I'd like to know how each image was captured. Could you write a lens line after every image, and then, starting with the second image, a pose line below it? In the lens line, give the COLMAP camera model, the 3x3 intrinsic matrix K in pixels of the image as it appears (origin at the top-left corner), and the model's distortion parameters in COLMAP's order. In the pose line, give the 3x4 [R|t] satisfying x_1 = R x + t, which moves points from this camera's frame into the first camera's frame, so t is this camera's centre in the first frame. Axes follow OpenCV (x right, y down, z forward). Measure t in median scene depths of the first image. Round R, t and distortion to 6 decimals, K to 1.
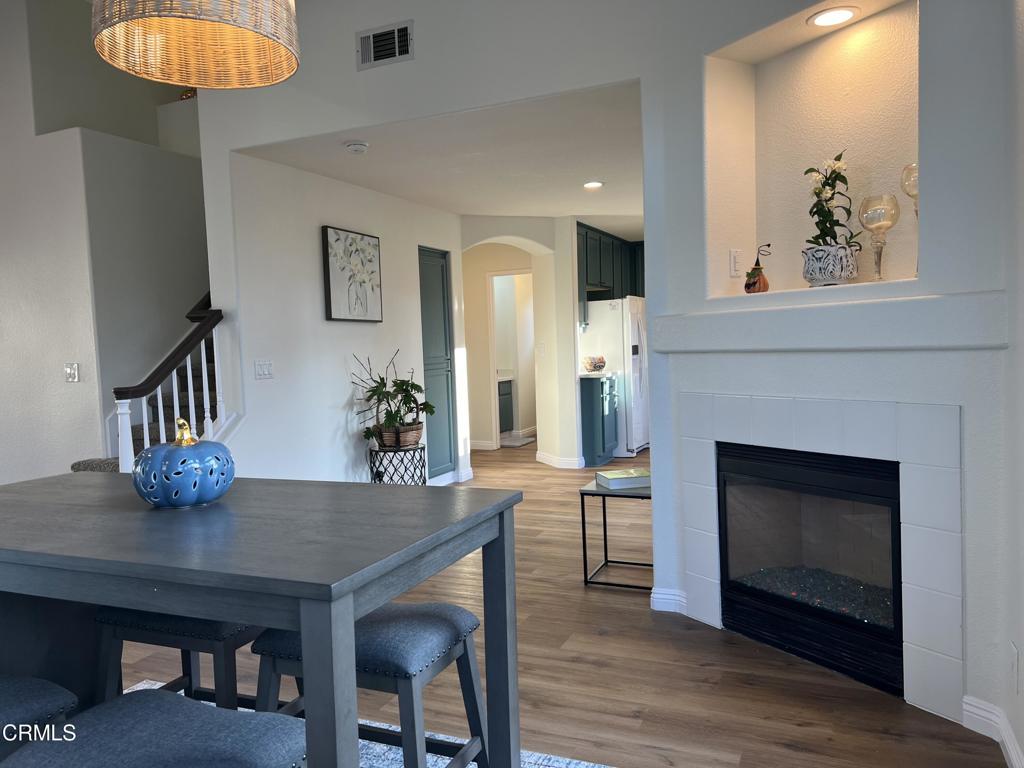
lens RADIAL K [[769.4, 0, 518.0], [0, 769.4, 382.9], [0, 0, 1]] dist [0.061946, -0.075479]
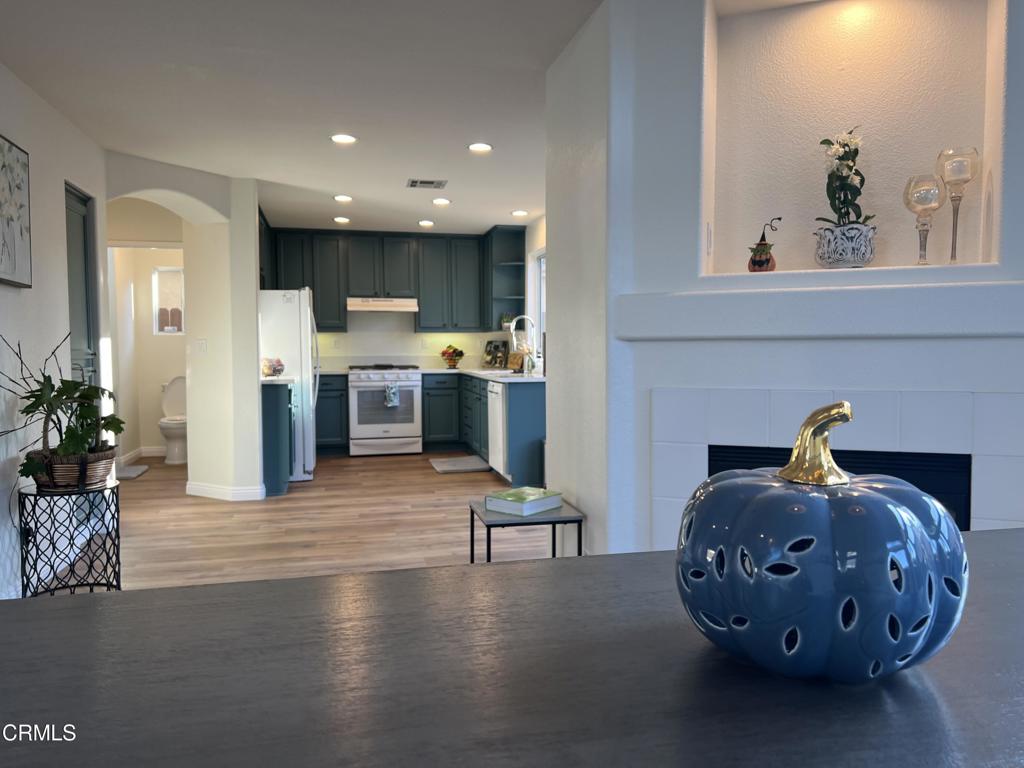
lens RADIAL K [[769.4, 0, 510.5], [0, 769.4, 382.9], [0, 0, 1]] dist [0.061946, -0.075479]
pose [[0.798778, 0.007740, 0.601576, -0.261399], [0.006572, 0.999745, -0.021589, 0.015079], [-0.601590, 0.021199, 0.798523, 0.280200]]
